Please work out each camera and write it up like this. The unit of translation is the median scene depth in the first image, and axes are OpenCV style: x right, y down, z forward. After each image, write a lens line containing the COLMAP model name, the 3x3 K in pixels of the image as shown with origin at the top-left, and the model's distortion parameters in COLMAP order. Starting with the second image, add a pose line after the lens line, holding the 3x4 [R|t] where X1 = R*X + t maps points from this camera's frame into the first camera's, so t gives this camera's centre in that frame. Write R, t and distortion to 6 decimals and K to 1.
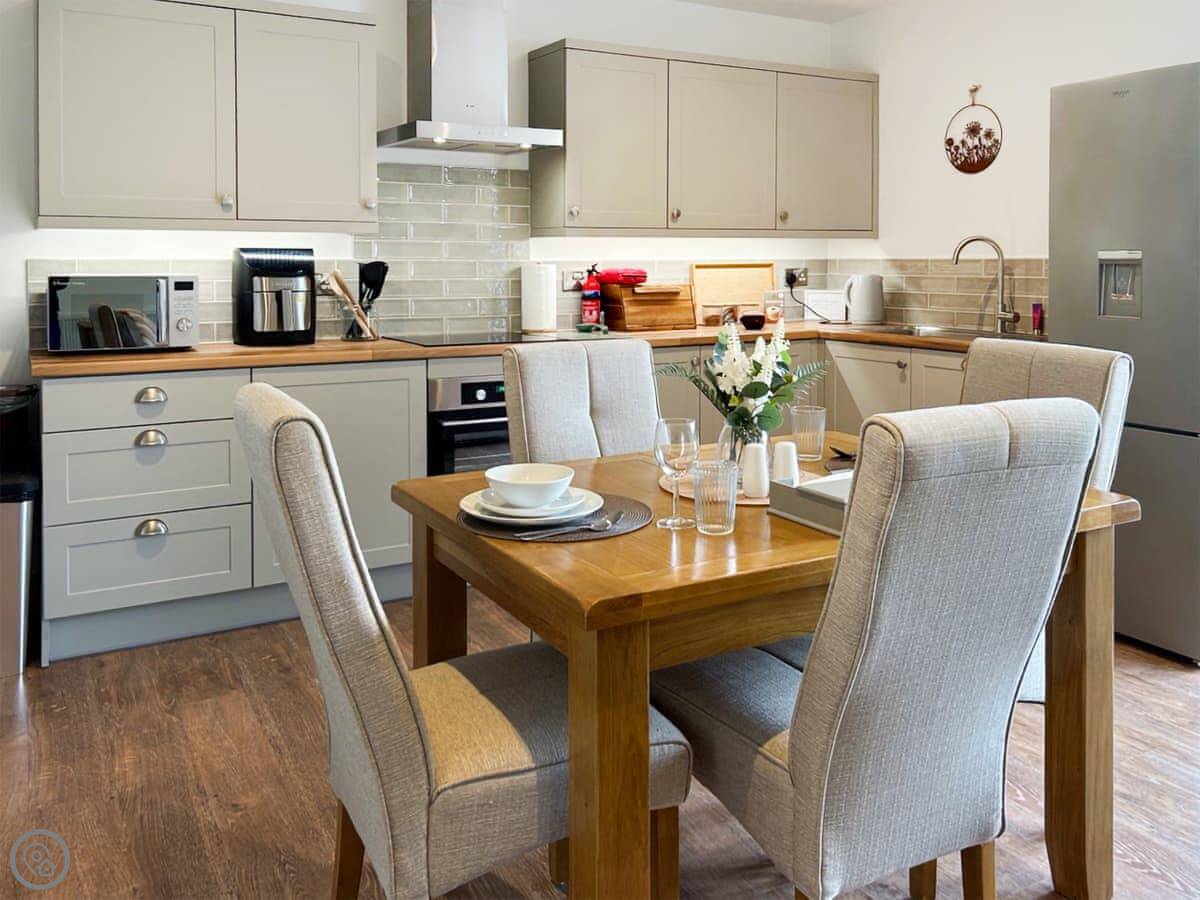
lens RADIAL K [[987.7, 0, 600.0], [0, 987.7, 450.0], [0, 0, 1]] dist [0.103766, -0.000523]
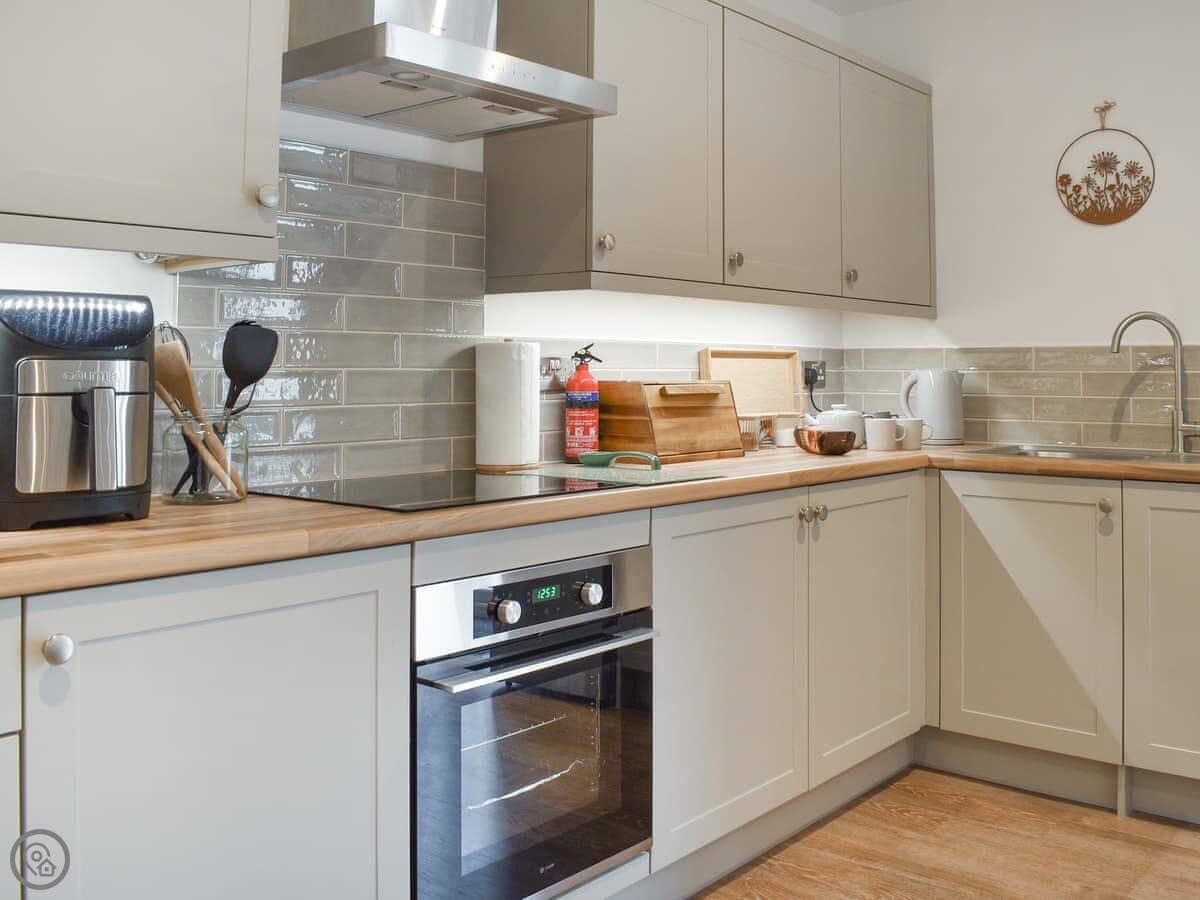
lens RADIAL K [[1126.4, 0, 600.0], [0, 1126.4, 450.0], [0, 0, 1]] dist [-0.005196, -0.002653]
pose [[0.942501, -0.021574, 0.333505, -0.214156], [0.062925, 0.991521, -0.113691, -0.057707], [-0.328225, 0.128139, 0.935868, 0.421495]]
